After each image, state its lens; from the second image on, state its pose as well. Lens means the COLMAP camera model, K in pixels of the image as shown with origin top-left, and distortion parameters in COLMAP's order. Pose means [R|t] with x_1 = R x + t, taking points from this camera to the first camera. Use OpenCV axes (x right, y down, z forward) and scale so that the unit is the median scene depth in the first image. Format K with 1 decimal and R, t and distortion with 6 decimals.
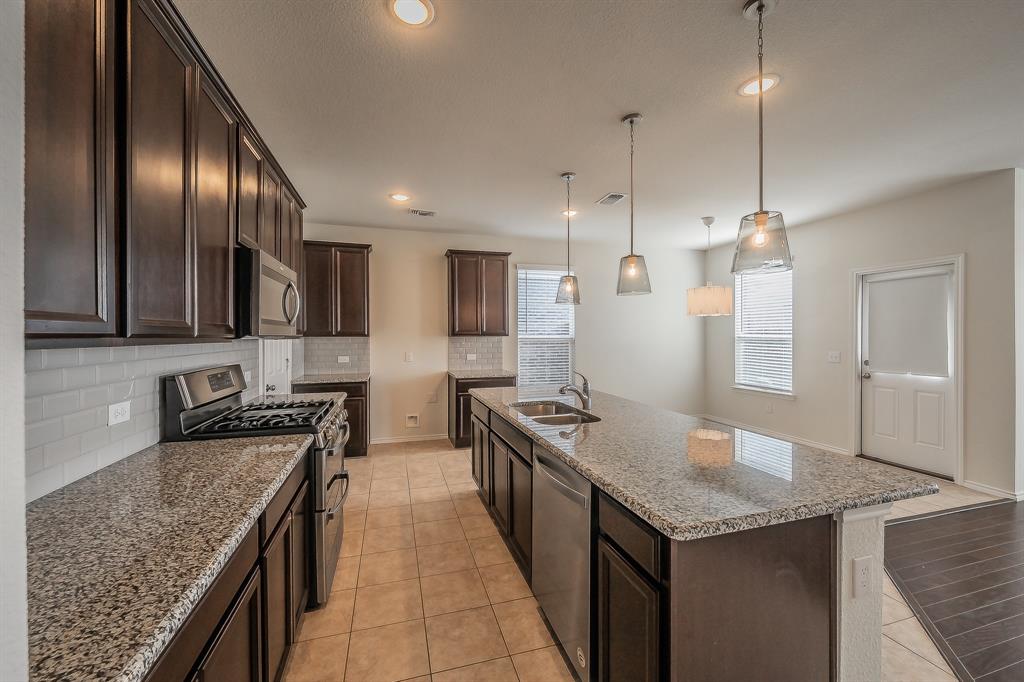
lens RADIAL K [[405.3, 0, 512.0], [0, 405.3, 341.0], [0, 0, 1]] dist [0.012782, 0.000030]
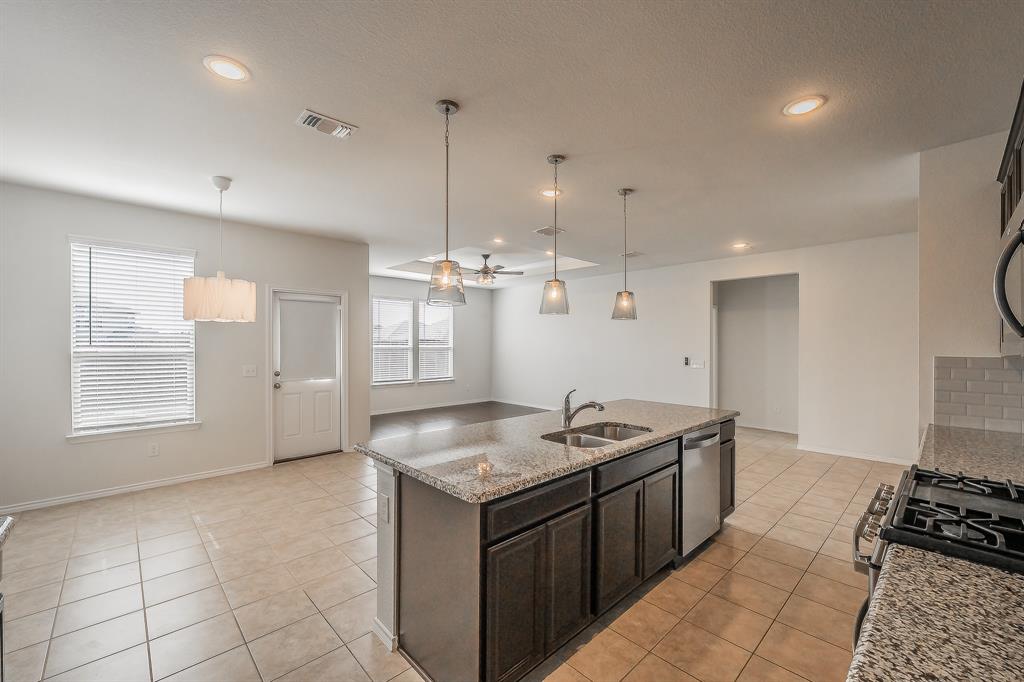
lens RADIAL K [[420.5, 0, 516.4], [0, 420.5, 343.9], [0, 0, 1]] dist [0.010249, -0.000112]
pose [[-0.456991, 0.000754, 0.889471, -0.401015], [0.013975, 0.999882, 0.006332, -0.022800], [-0.889362, 0.015325, -0.456948, 0.943497]]
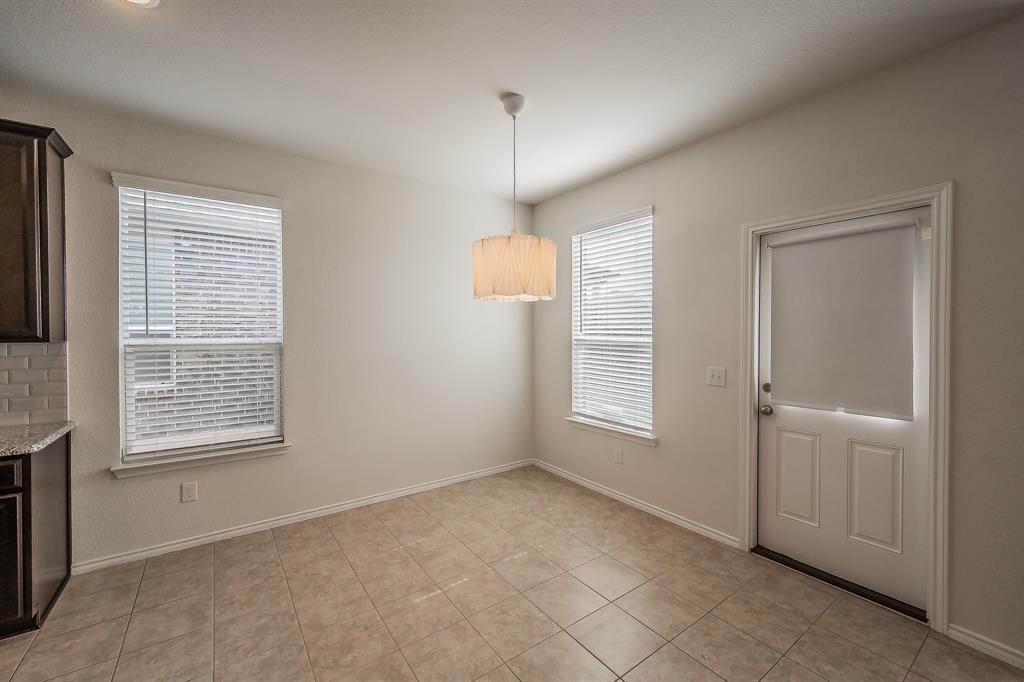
lens RADIAL K [[413.8, 0, 514.4], [0, 413.8, 338.9], [0, 0, 1]] dist [0.000025, 0.000094]
pose [[0.945956, -0.003380, 0.324276, 0.342198], [0.002672, 0.999993, 0.002631, -0.017723], [-0.324283, -0.001622, 0.945959, 0.564449]]
